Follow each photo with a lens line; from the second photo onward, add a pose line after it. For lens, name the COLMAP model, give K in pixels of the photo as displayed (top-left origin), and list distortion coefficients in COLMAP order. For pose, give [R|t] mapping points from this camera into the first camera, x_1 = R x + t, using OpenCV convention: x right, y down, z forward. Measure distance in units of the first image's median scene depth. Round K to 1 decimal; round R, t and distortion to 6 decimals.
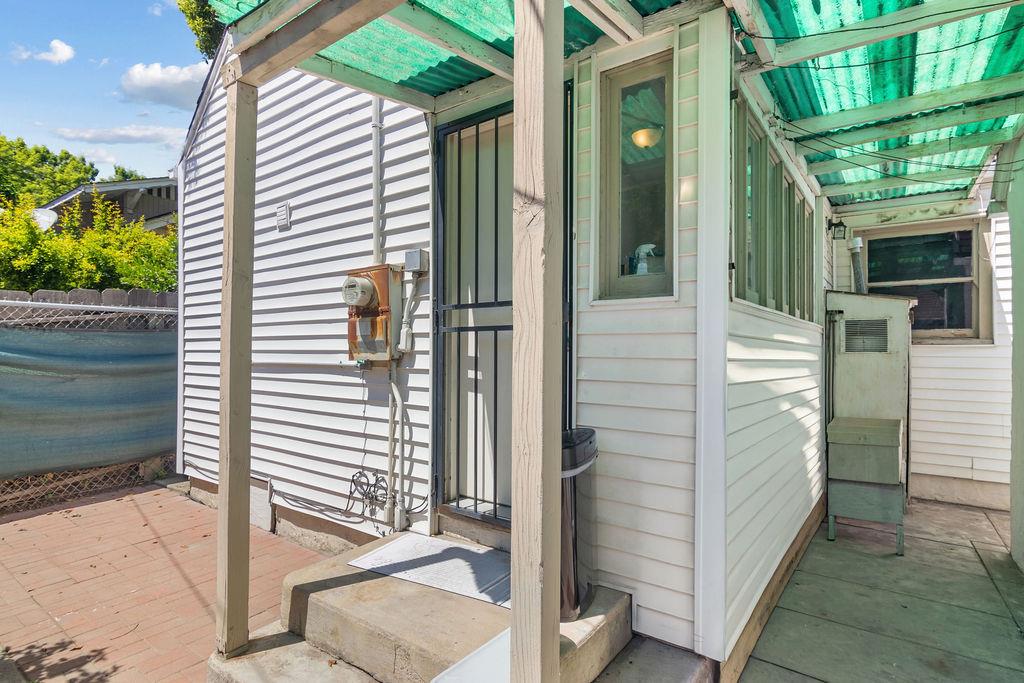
lens RADIAL K [[524.2, 0, 514.2], [0, 524.2, 347.9], [0, 0, 1]] dist [-0.000046, -0.000514]
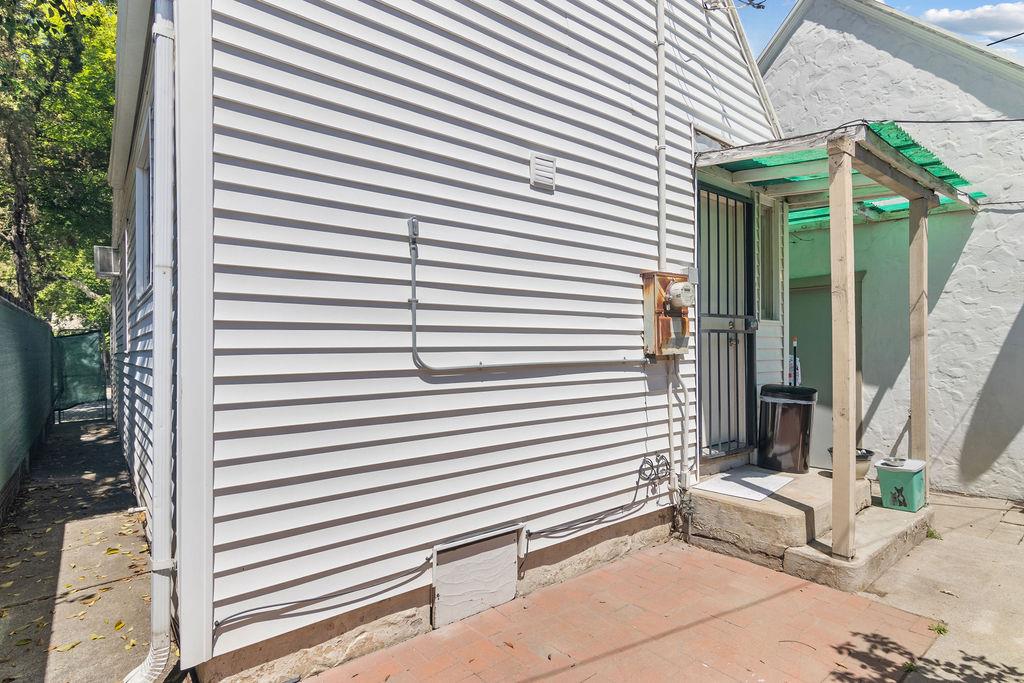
lens RADIAL K [[524.2, 0, 514.2], [0, 524.2, 347.9], [0, 0, 1]] dist [-0.000046, -0.000514]
pose [[0.255935, -0.007831, 0.966662, -1.398628], [-0.000174, 0.999967, 0.008147, -0.000086], [-0.966694, -0.002254, 0.255925, 0.985356]]
